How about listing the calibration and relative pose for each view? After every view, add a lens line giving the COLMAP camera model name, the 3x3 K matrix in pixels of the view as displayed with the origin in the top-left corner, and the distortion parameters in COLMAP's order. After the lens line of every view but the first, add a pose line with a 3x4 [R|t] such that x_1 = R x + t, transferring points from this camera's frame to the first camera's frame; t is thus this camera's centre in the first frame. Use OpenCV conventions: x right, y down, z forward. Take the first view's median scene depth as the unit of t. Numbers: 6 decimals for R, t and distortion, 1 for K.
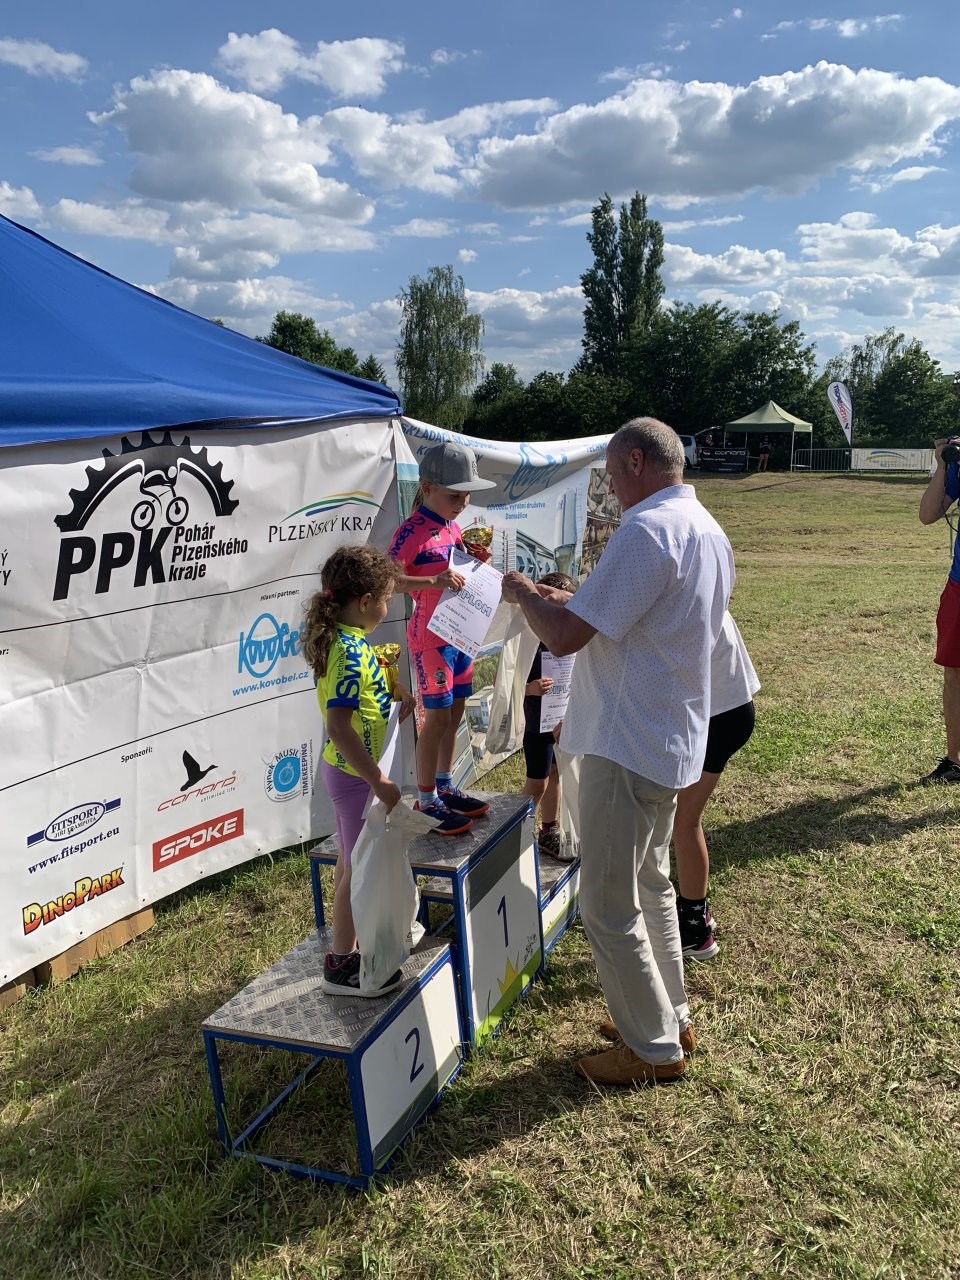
lens RADIAL K [[941.5, 0, 443.8], [0, 941.5, 640.8], [0, 0, 1]] dist [-0.002341, -0.003365]
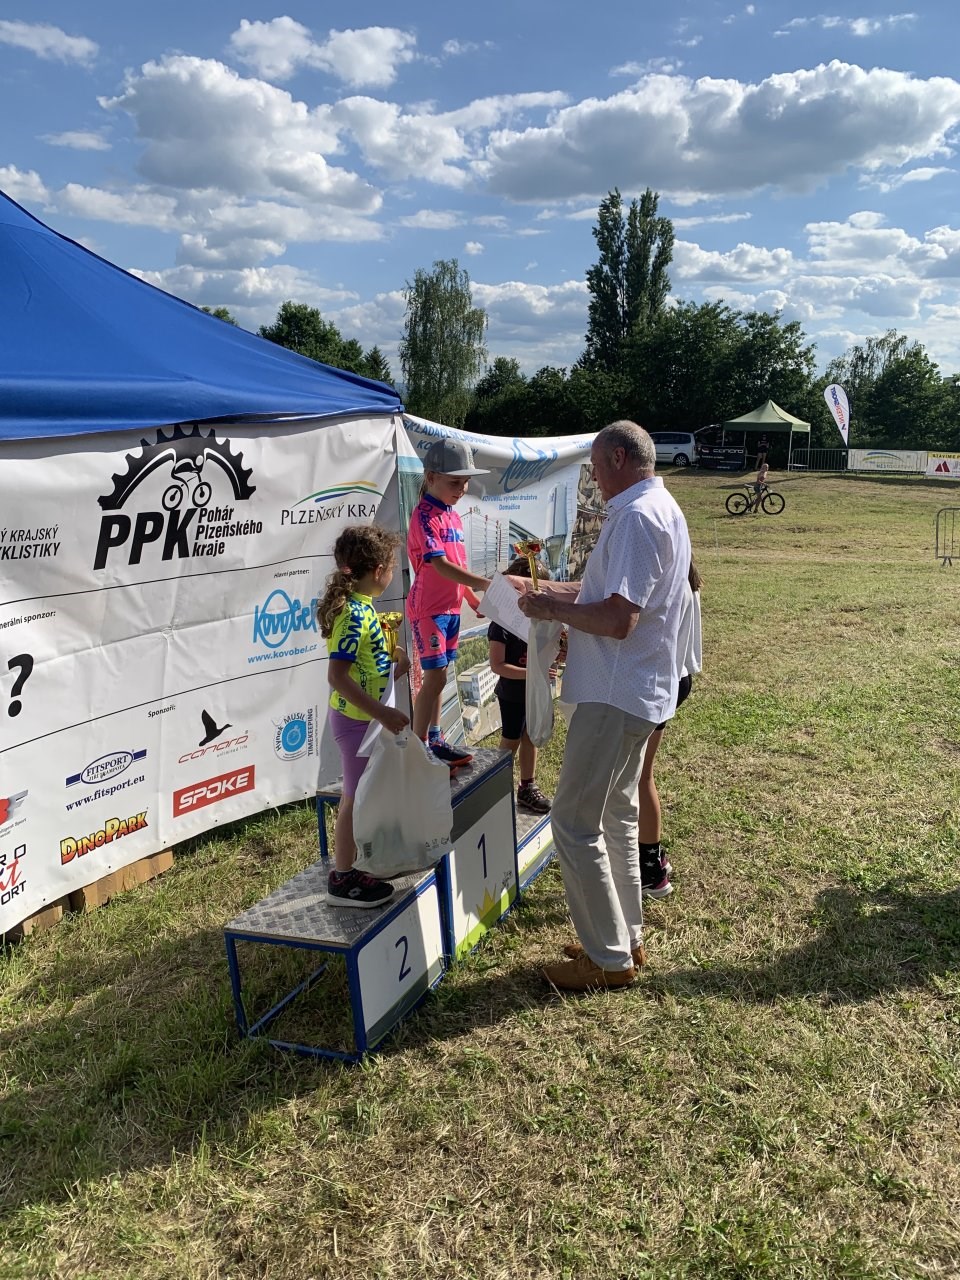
lens RADIAL K [[951.5, 0, 452.9], [0, 951.5, 643.9], [0, 0, 1]] dist [-0.001446, -0.013208]
pose [[0.999796, 0.018060, 0.009011, 0.008966], [-0.018143, 0.999793, 0.009256, 0.021739], [-0.008842, -0.009418, 0.999917, -0.127108]]
